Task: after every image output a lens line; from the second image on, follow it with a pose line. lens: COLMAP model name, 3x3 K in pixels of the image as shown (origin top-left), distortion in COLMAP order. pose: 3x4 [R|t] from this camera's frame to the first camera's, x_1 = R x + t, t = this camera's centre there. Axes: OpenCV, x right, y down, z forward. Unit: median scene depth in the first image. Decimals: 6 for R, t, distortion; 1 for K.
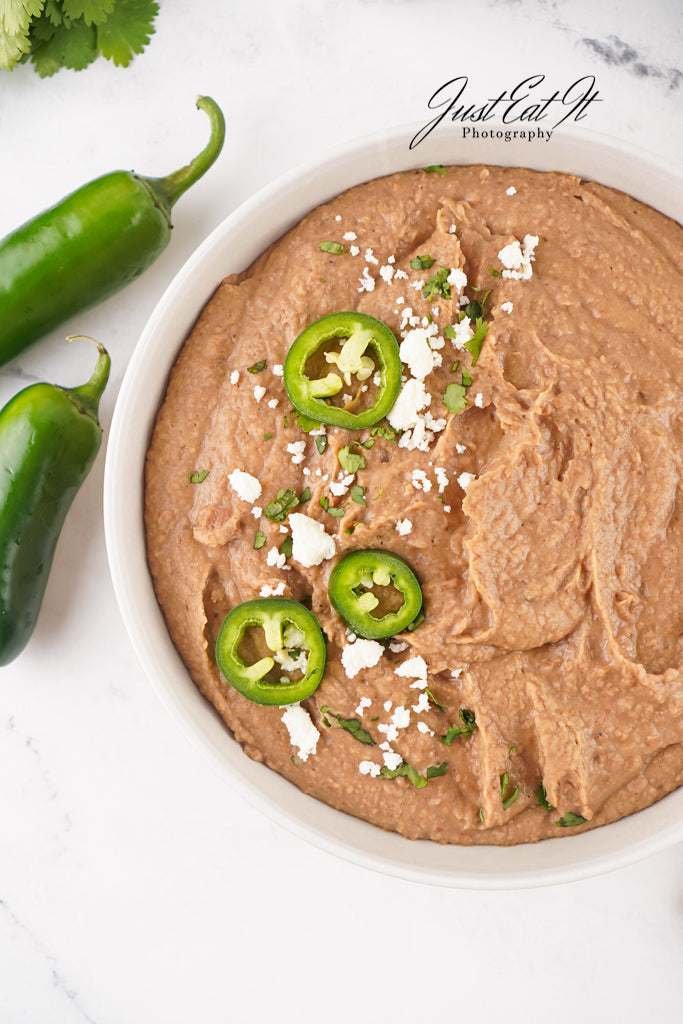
lens RADIAL K [[2061.3, 0, 347.4], [0, 2061.3, 520.2], [0, 0, 1]] dist [0.265931, 0.000000]
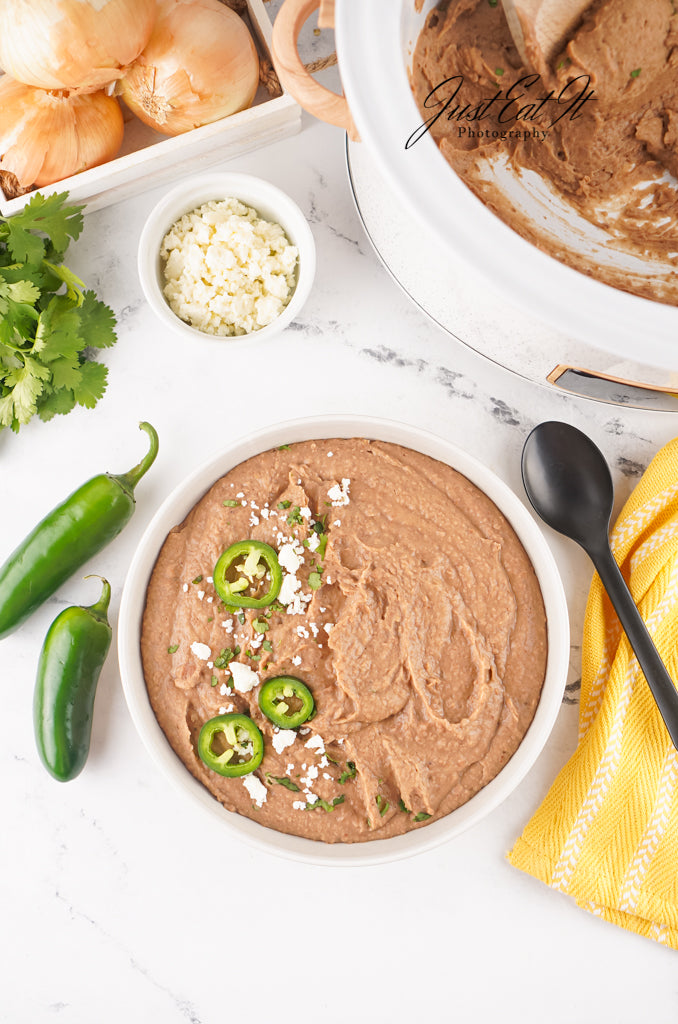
lens RADIAL K [[2125.0, 0, 322.3], [0, 2125.0, 508.6], [0, 0, 1]] dist [0.262037, 0.000000]
pose [[0.988100, -0.153799, 0.002185, 0.062785], [0.153772, 0.987385, -0.037748, -0.050260], [0.003648, 0.037635, 0.999285, -0.749127]]
